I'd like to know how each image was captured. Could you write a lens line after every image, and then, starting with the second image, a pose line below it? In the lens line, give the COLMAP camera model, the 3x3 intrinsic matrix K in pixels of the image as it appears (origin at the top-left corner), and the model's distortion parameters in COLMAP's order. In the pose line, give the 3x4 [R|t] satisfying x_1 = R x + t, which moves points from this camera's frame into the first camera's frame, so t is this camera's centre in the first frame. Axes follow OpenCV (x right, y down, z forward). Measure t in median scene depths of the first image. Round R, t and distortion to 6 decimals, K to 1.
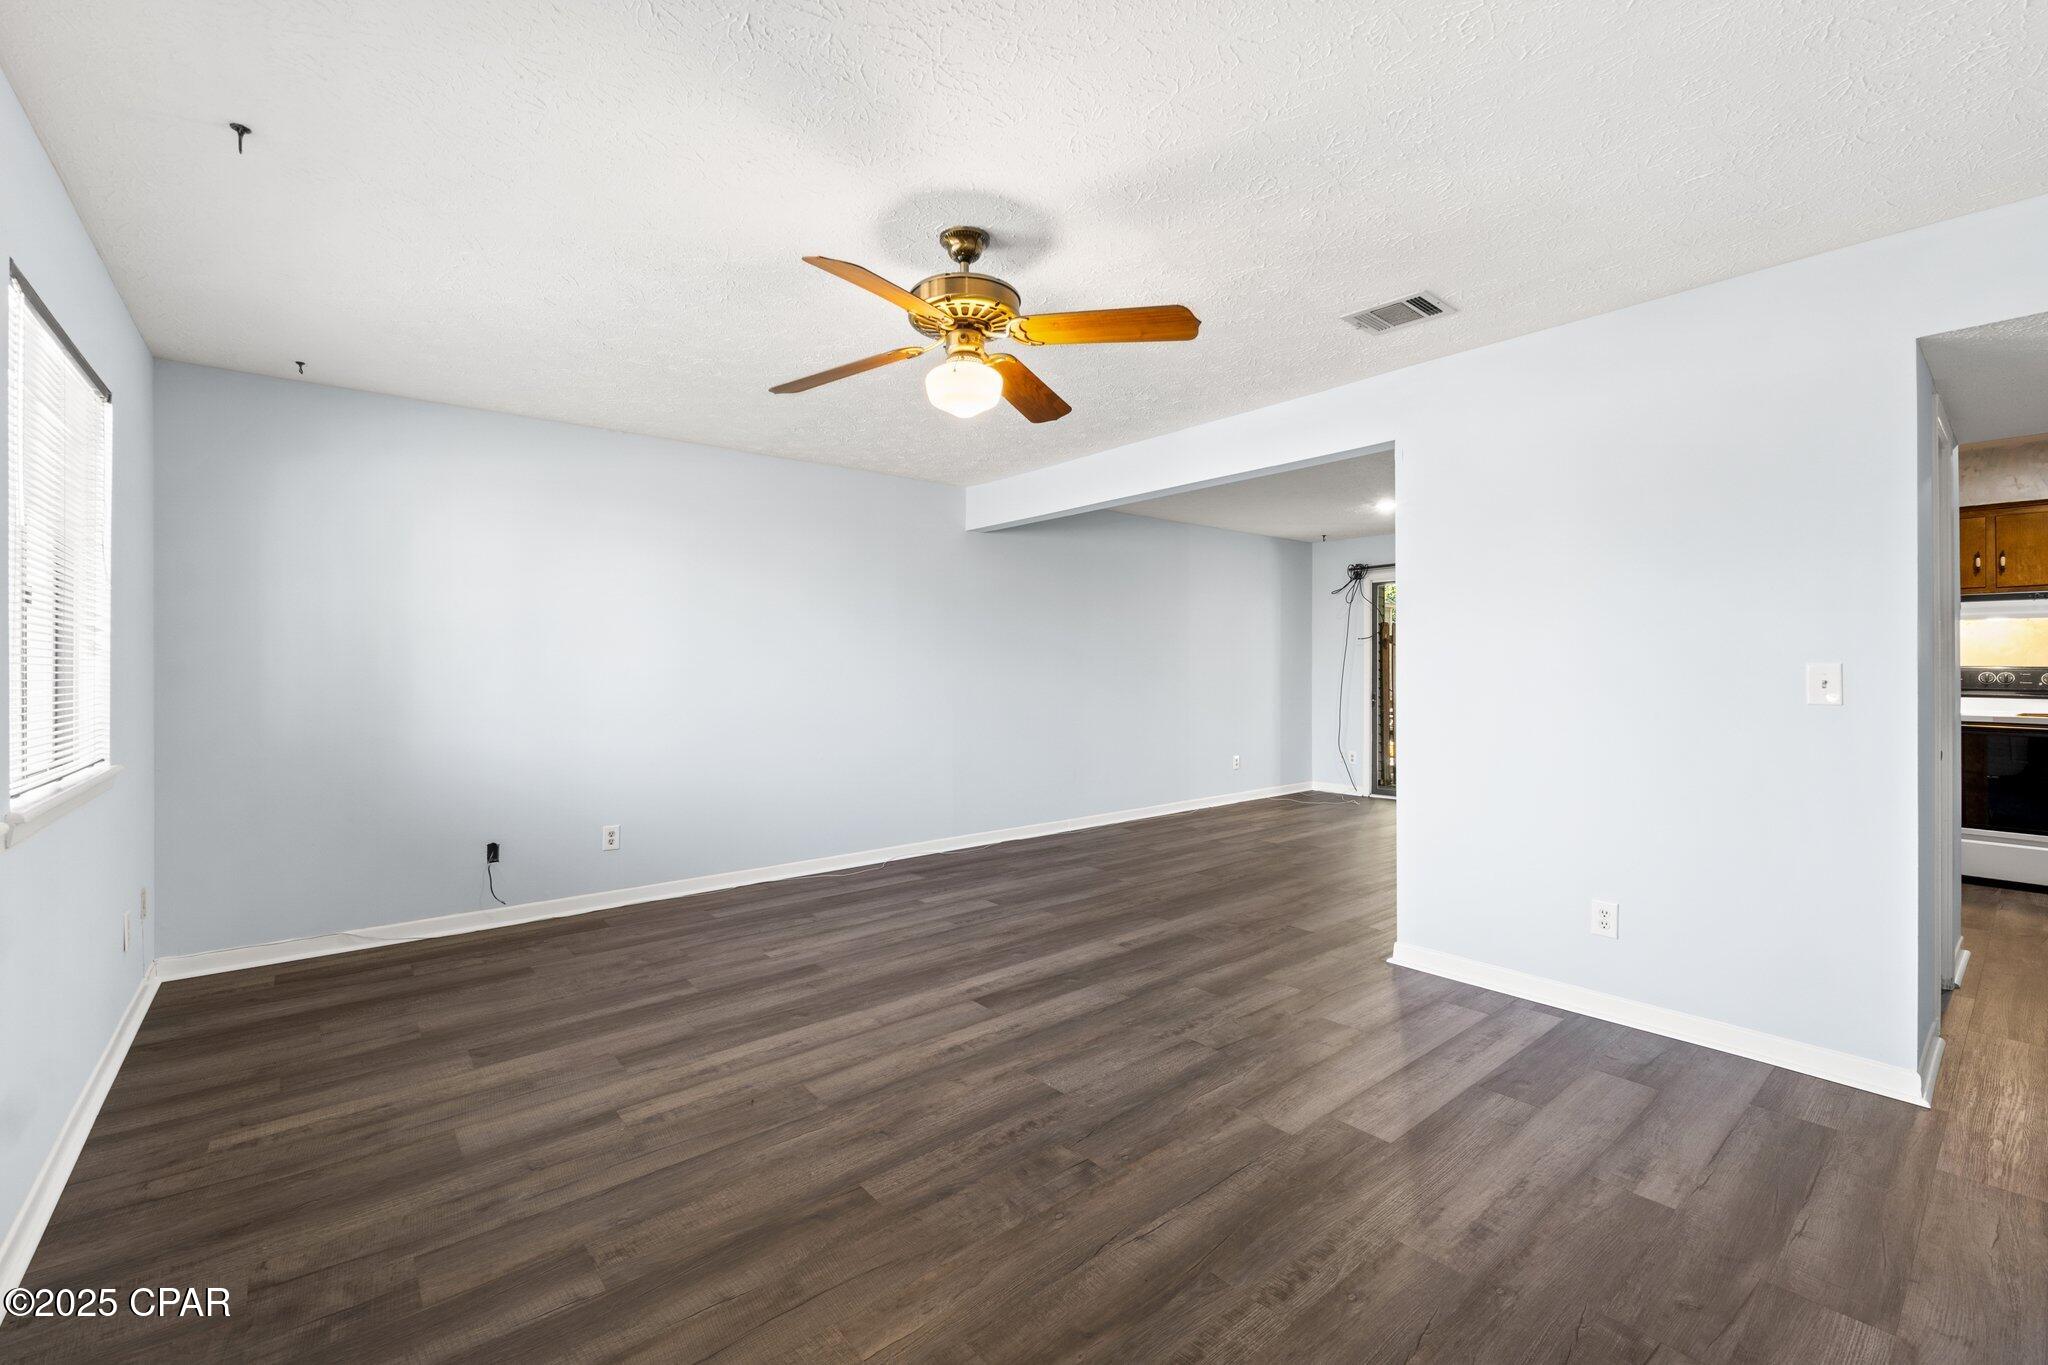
lens RADIAL K [[861.5, 0, 1024.0], [0, 861.5, 682.5], [0, 0, 1]] dist [-0.001313, 0.000073]
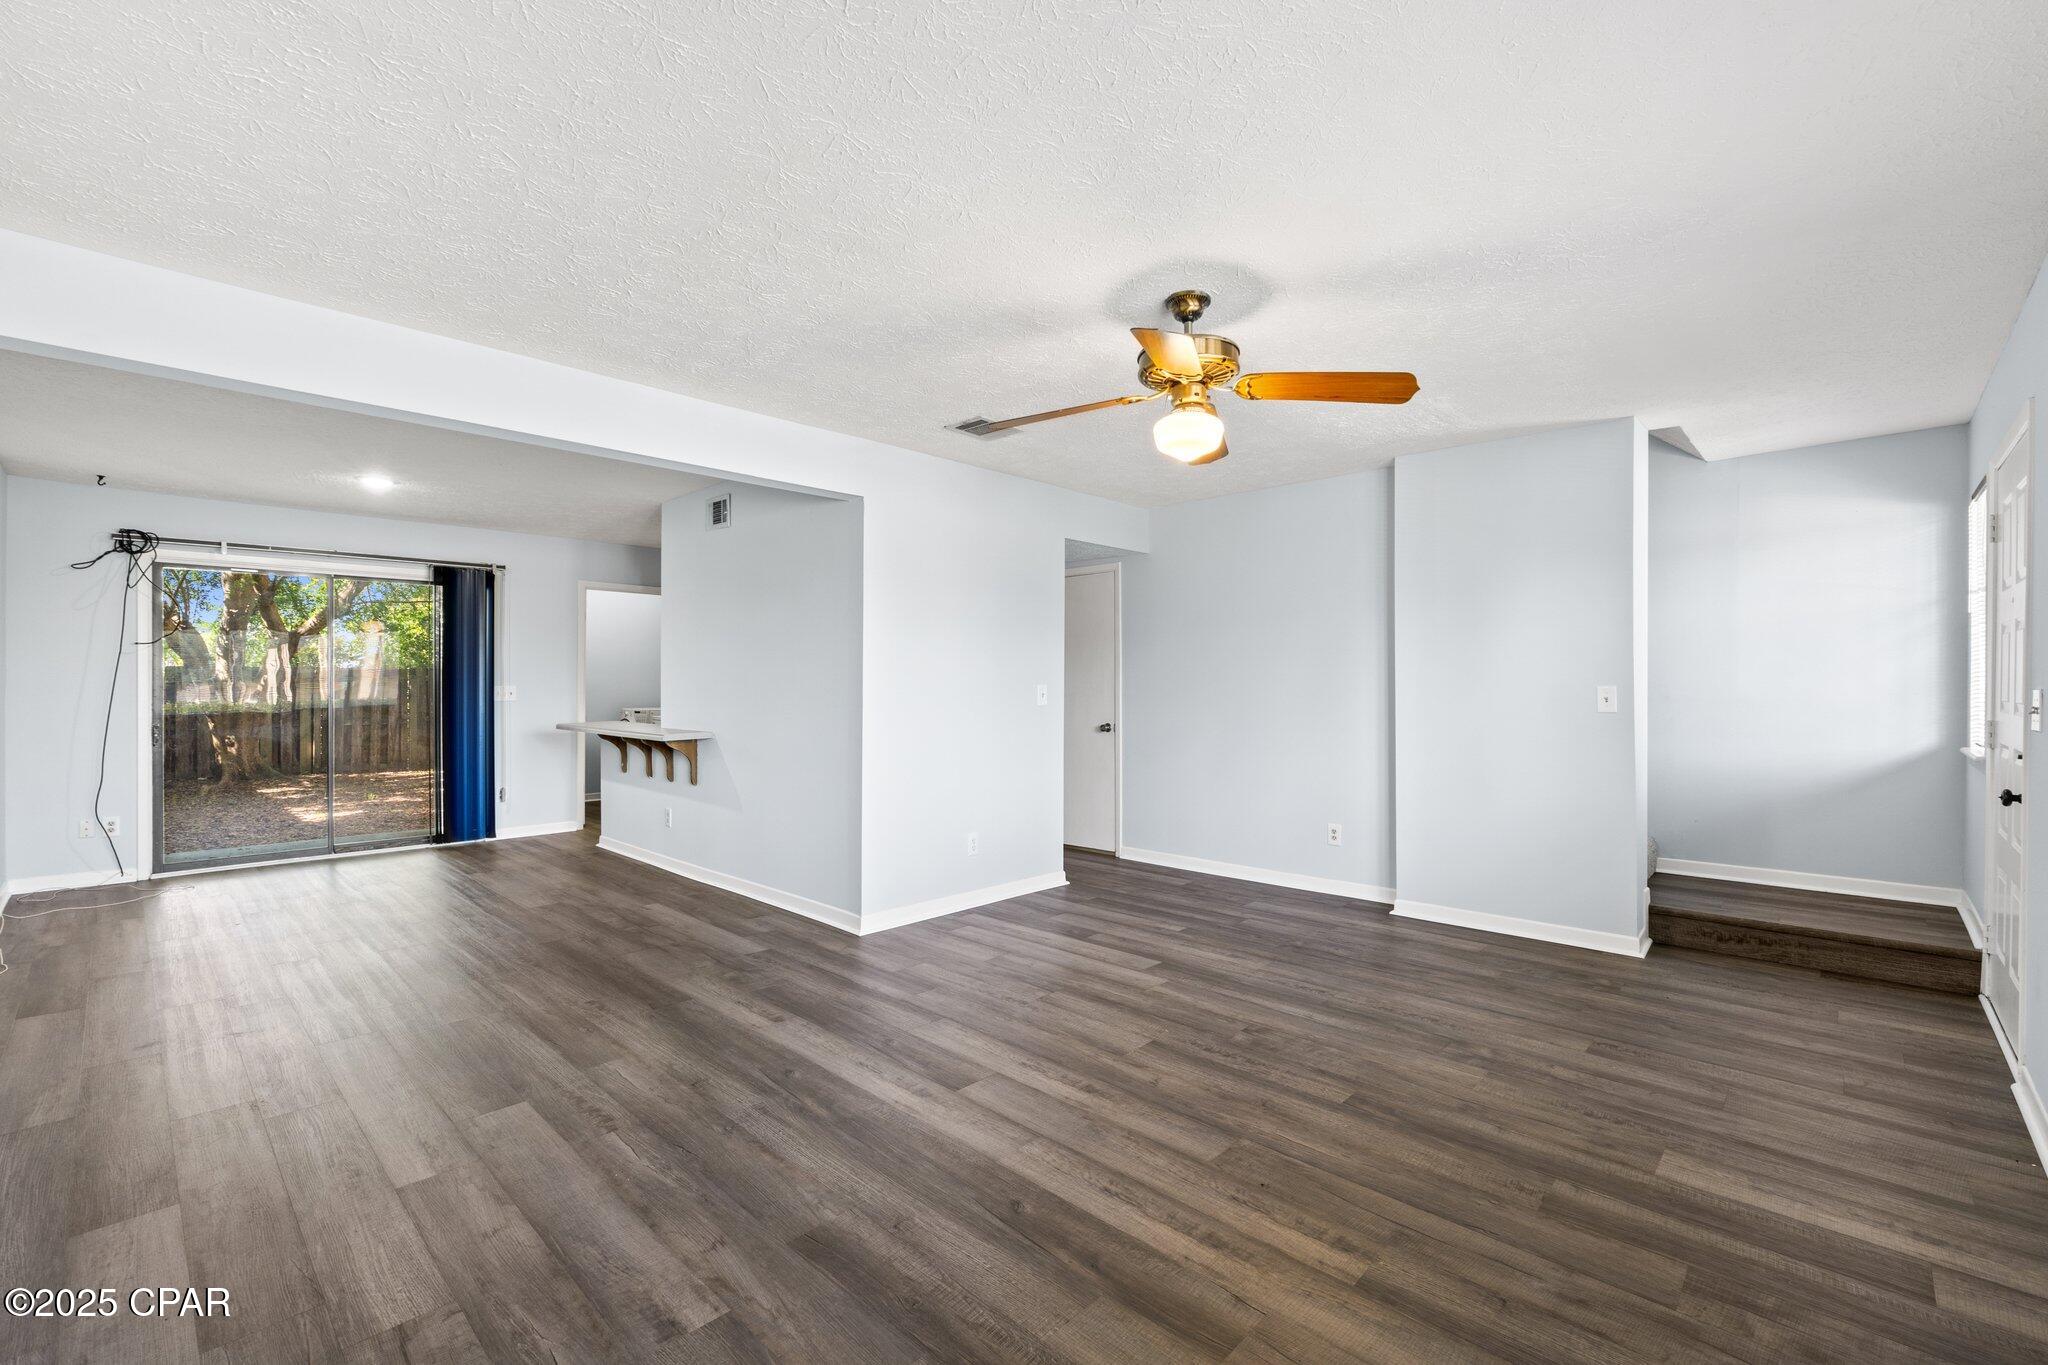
lens RADIAL K [[861.5, 0, 1024.0], [0, 861.5, 682.5], [0, 0, 1]] dist [-0.001313, 0.000073]
pose [[-0.111029, 0.007264, 0.993791, -1.155401], [0.016775, 0.999845, -0.005434, -0.021754], [-0.993676, 0.016067, -0.111134, 1.325223]]
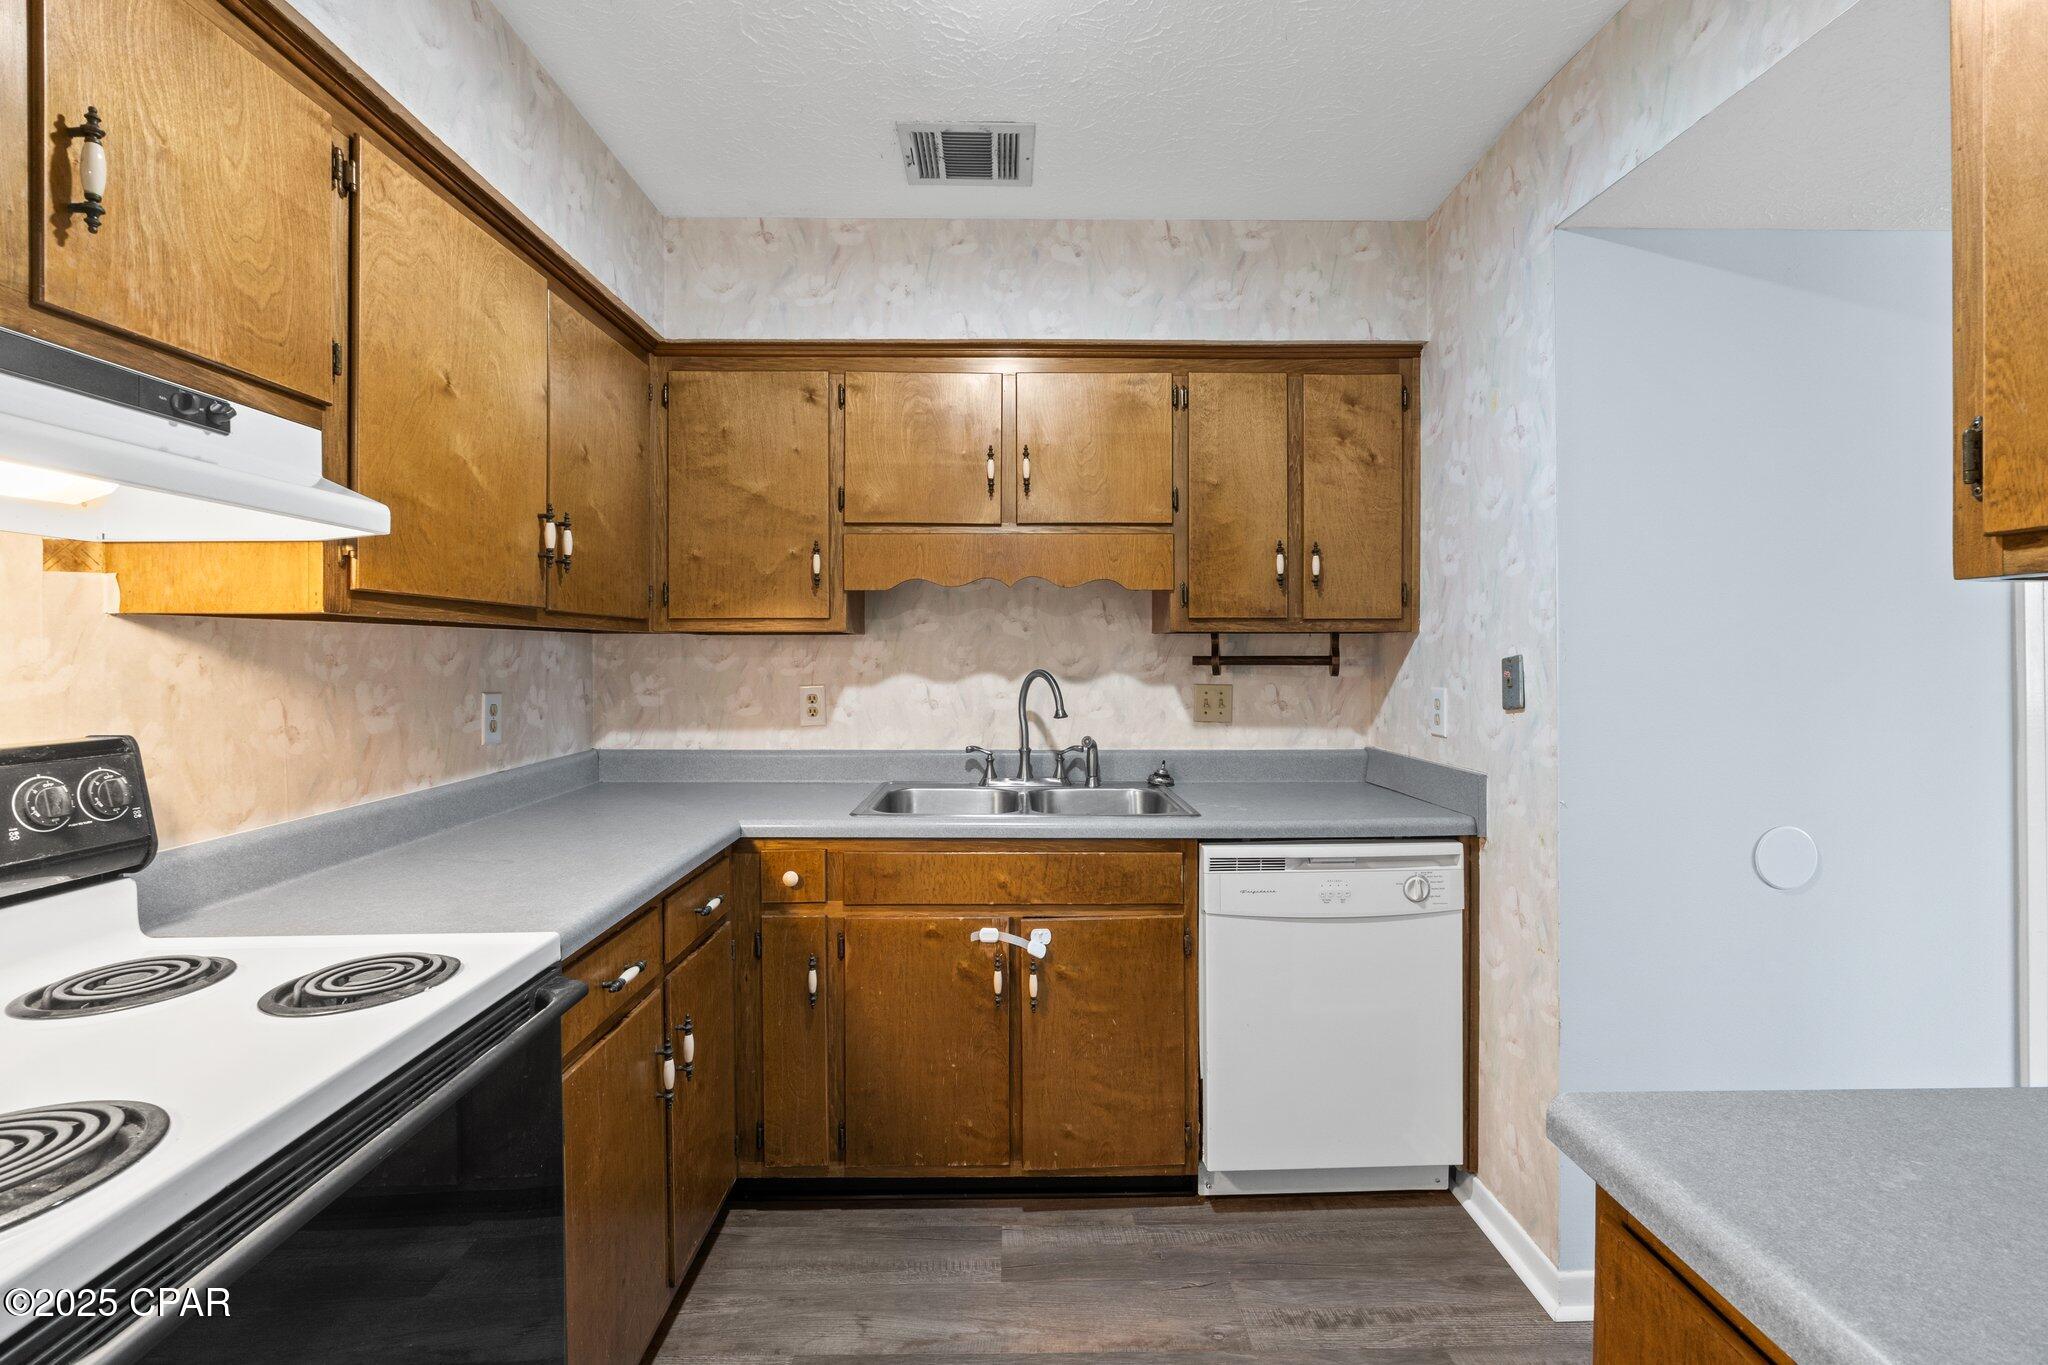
lens RADIAL K [[861.5, 0, 1024.0], [0, 861.5, 682.5], [0, 0, 1]] dist [-0.001313, 0.000073]
pose [[-0.775629, -0.000791, 0.631188, -0.241425], [0.012647, 0.999779, 0.016794, -0.042593], [-0.631062, 0.021008, -0.775448, 1.621202]]
